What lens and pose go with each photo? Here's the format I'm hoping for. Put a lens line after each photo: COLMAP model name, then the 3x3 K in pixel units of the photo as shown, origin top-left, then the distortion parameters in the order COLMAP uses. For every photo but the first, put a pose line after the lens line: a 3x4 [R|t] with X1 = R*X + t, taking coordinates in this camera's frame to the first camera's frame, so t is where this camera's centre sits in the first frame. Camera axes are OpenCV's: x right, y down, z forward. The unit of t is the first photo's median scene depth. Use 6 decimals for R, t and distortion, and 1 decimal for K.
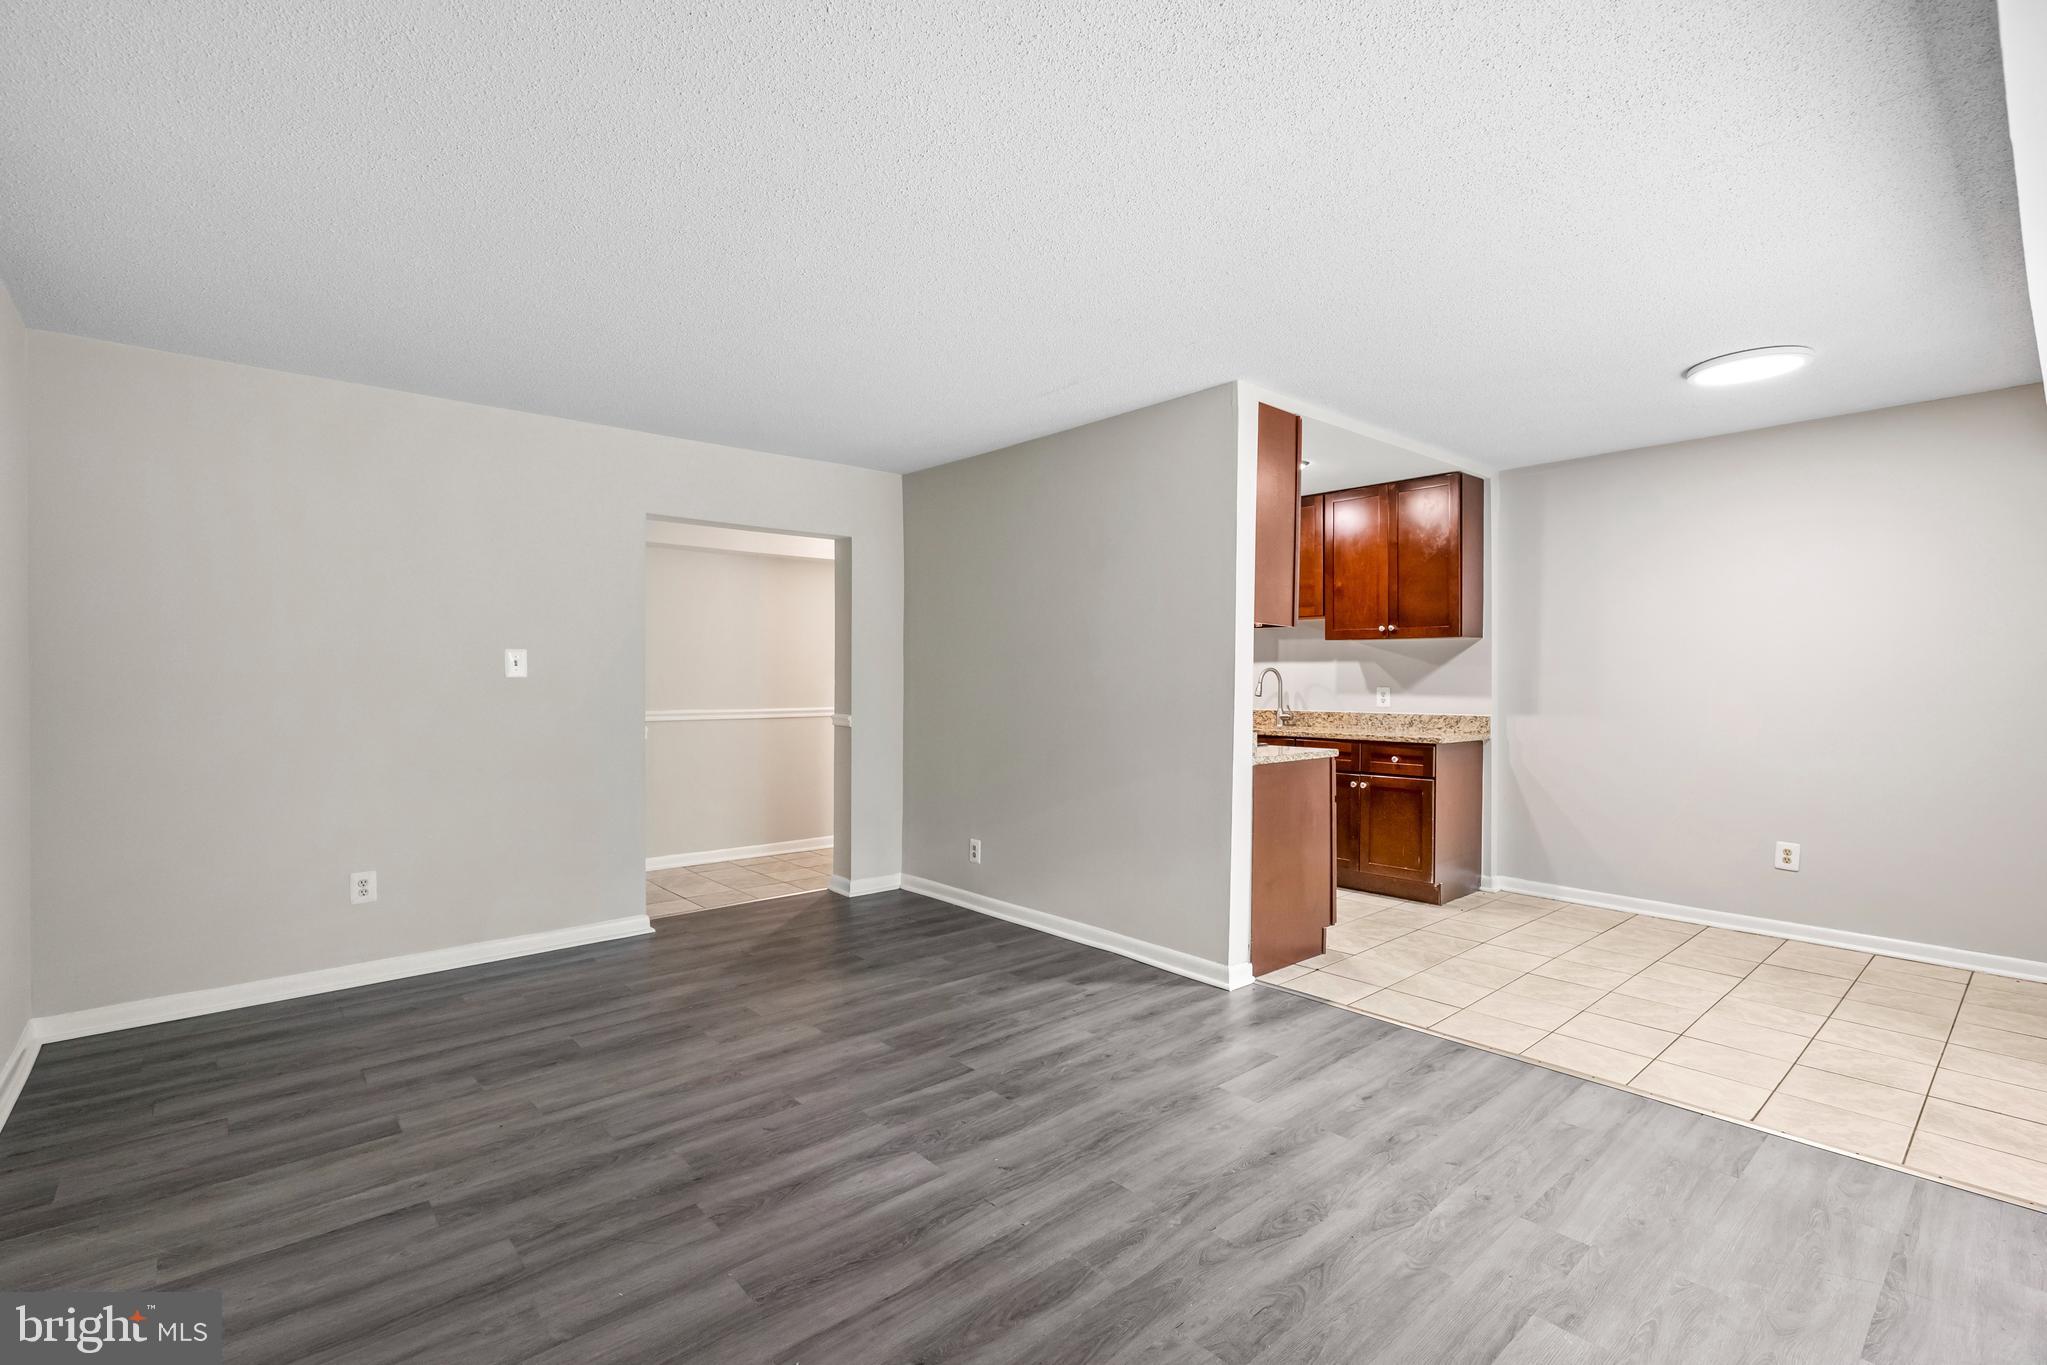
lens RADIAL K [[925.1, 0, 1020.5], [0, 925.1, 672.9], [0, 0, 1]] dist [-0.001246, 0.000206]
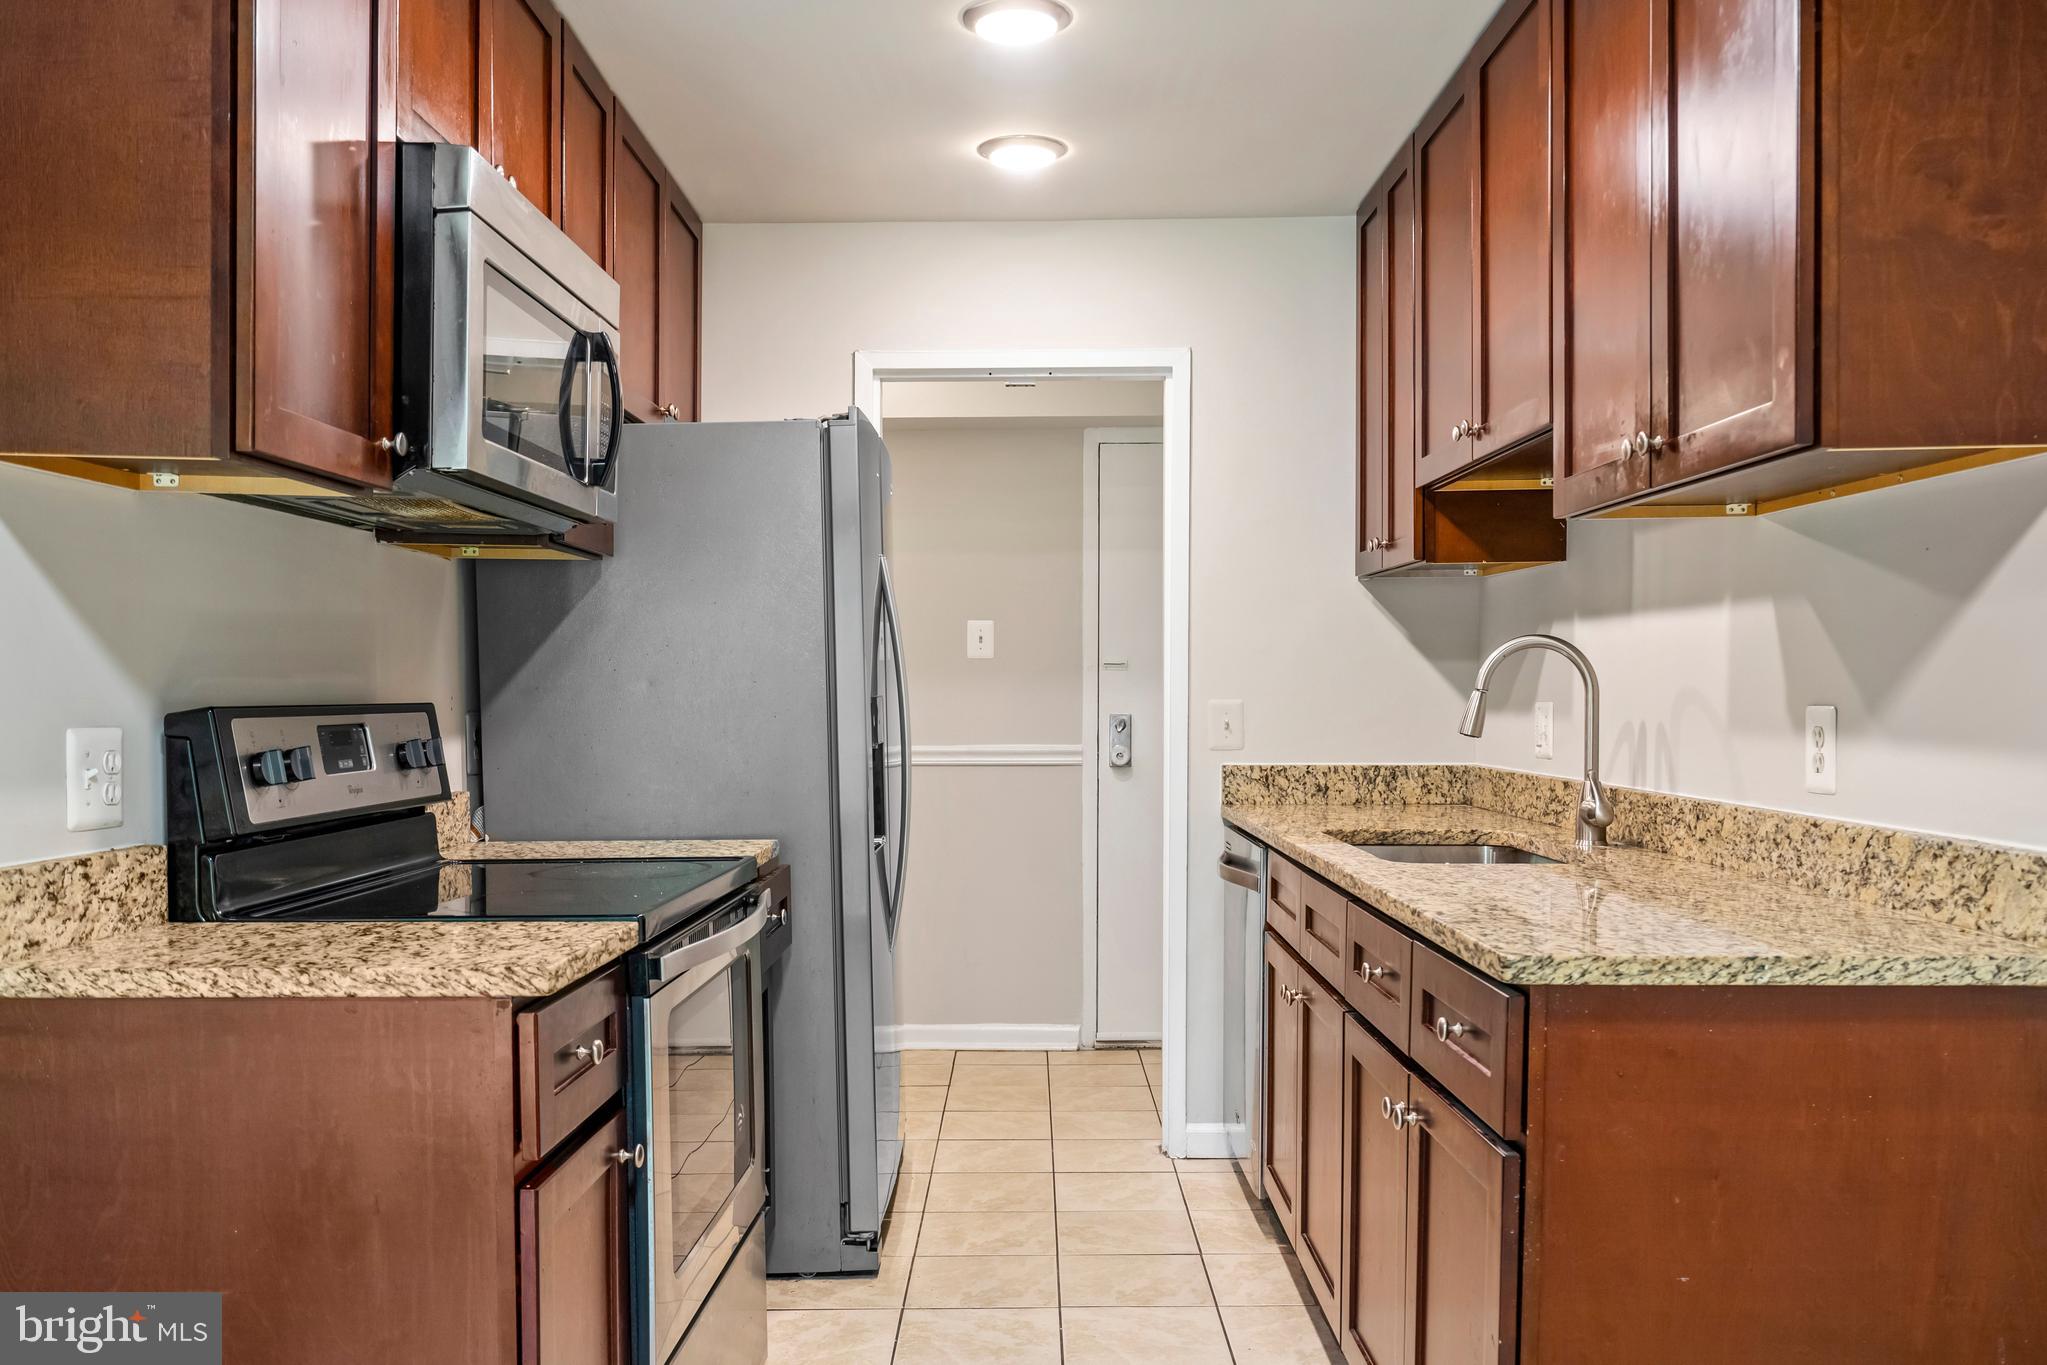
lens RADIAL K [[1655.8, 0, 1021.5], [0, 1655.8, 753.1], [0, 0, 1]] dist [0.005308, -0.001559]
pose [[0.751366, 0.020423, -0.659570, 1.130462], [0.008989, 0.999111, 0.041177, 0.018937], [0.659825, -0.036868, 0.750514, 1.221832]]
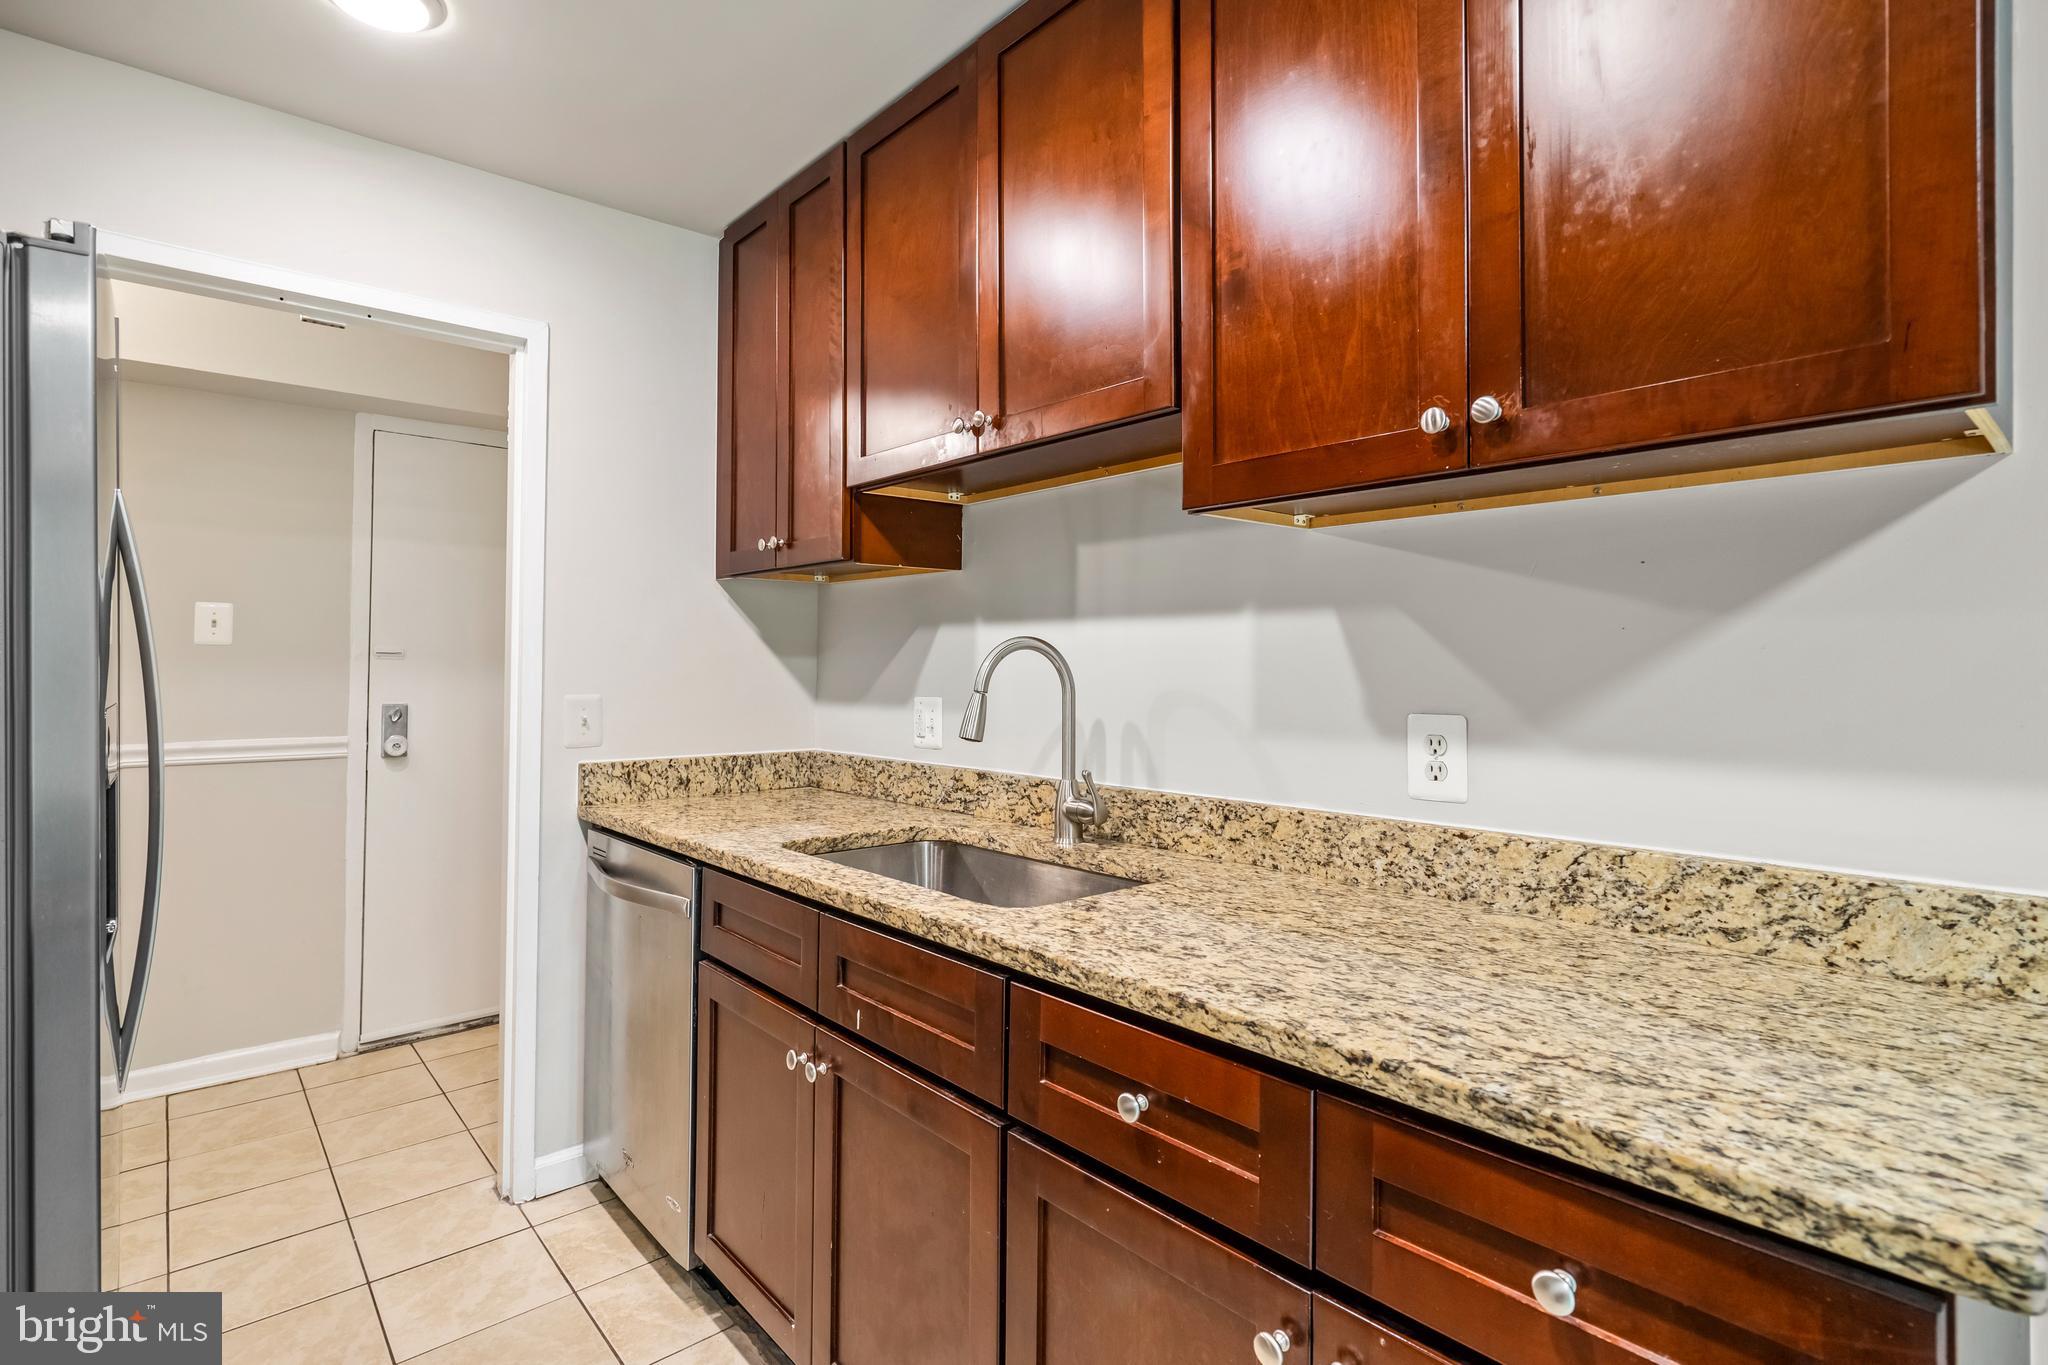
lens RADIAL K [[982.9, 0, 1020.9], [0, 982.9, 649.5], [0, 0, 1]] dist [-0.002432, 0.000625]
pose [[1.000000, 0.000546, 0.000266, 0.628362], [-0.000542, 0.999903, -0.013952, 0.005847], [-0.000273, 0.013952, 0.999903, 1.644532]]
